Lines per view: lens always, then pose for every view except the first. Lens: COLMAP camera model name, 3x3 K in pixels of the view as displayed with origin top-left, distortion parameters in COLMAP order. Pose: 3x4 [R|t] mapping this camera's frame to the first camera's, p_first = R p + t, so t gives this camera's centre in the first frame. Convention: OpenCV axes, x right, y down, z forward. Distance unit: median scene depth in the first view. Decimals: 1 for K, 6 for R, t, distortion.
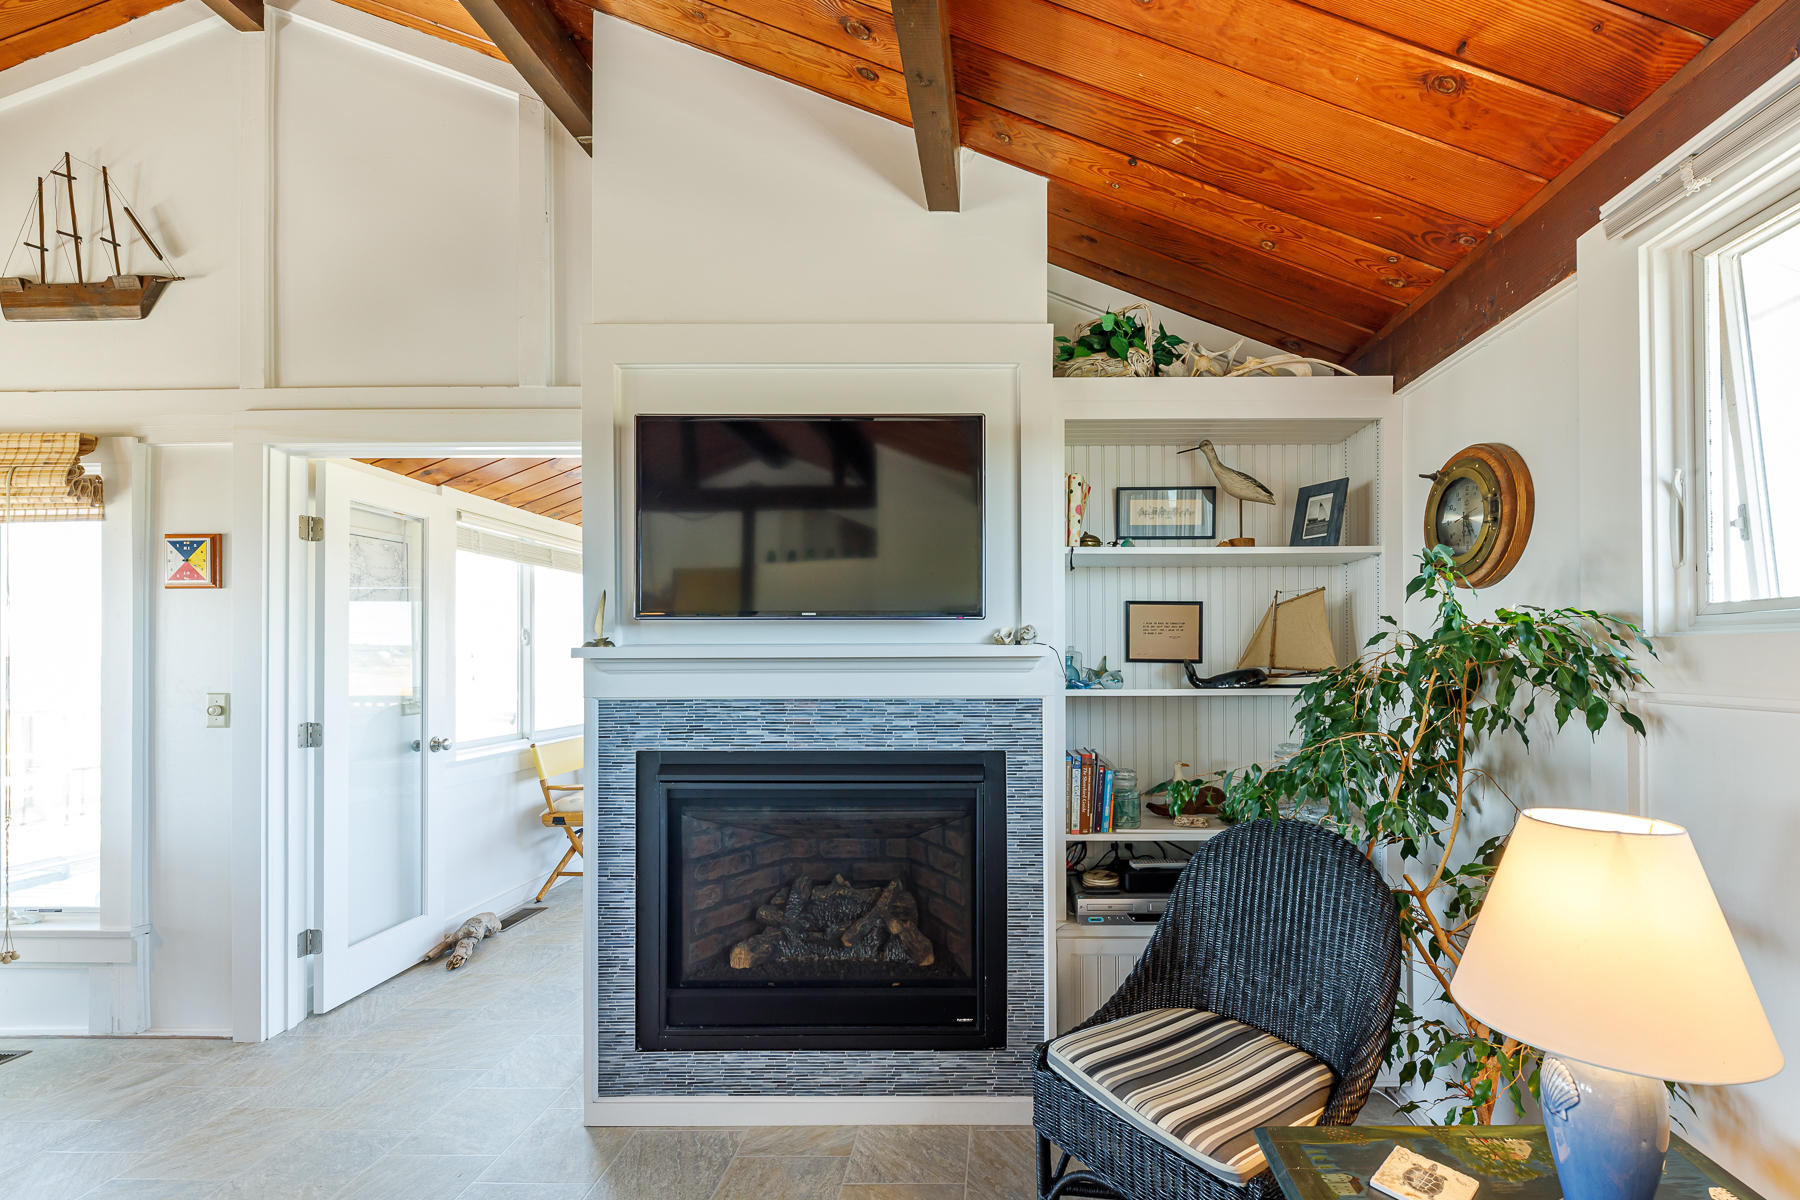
lens RADIAL K [[760.1, 0, 1025.6], [0, 760.1, 650.8], [0, 0, 1]] dist [0.014225, -0.008416]
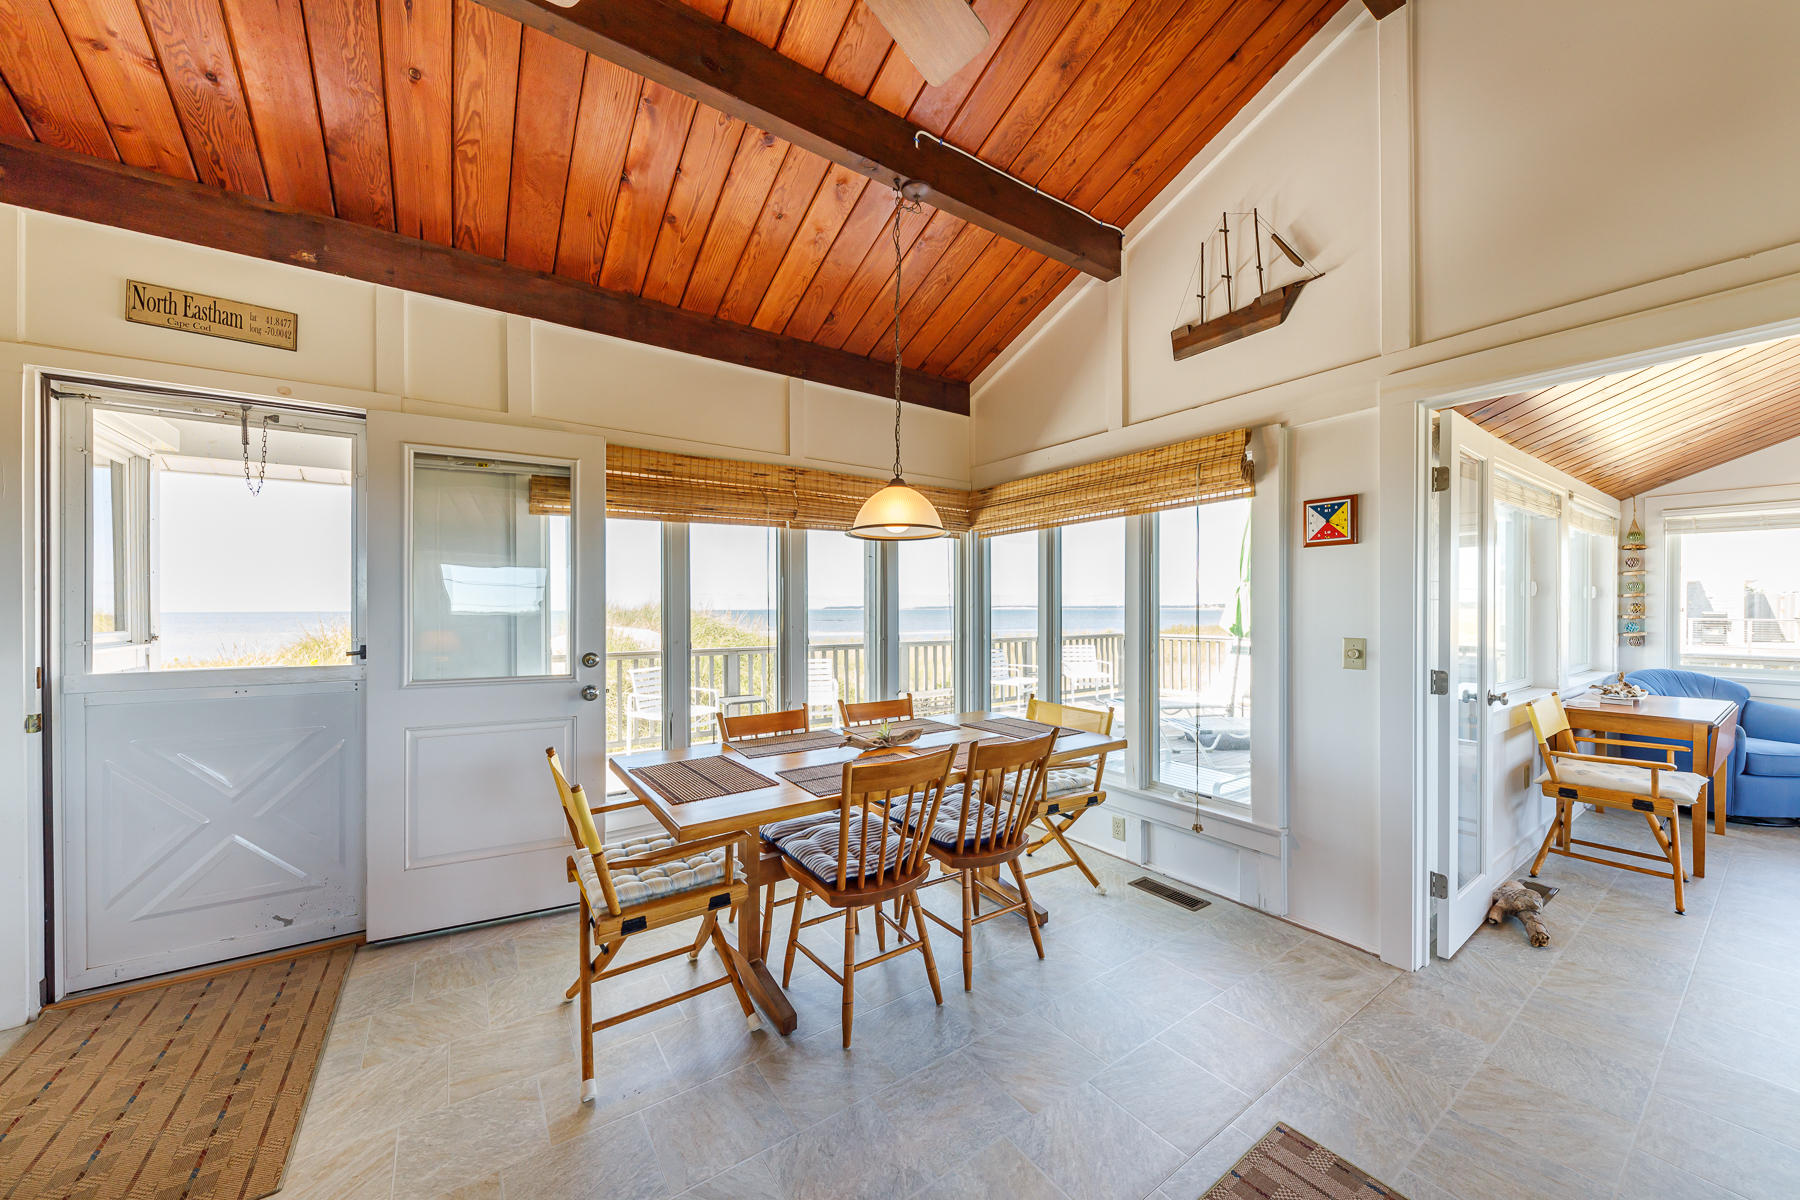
lens RADIAL K [[651.7, 0, 911.9], [0, 651.7, 608.2], [0, 0, 1]] dist [0.009778, -0.000087]
pose [[0.570514, 0.001849, -0.821286, -0.783342], [0.007107, 0.999949, 0.007189, 0.000645], [0.821257, -0.009938, 0.570471, -0.088263]]
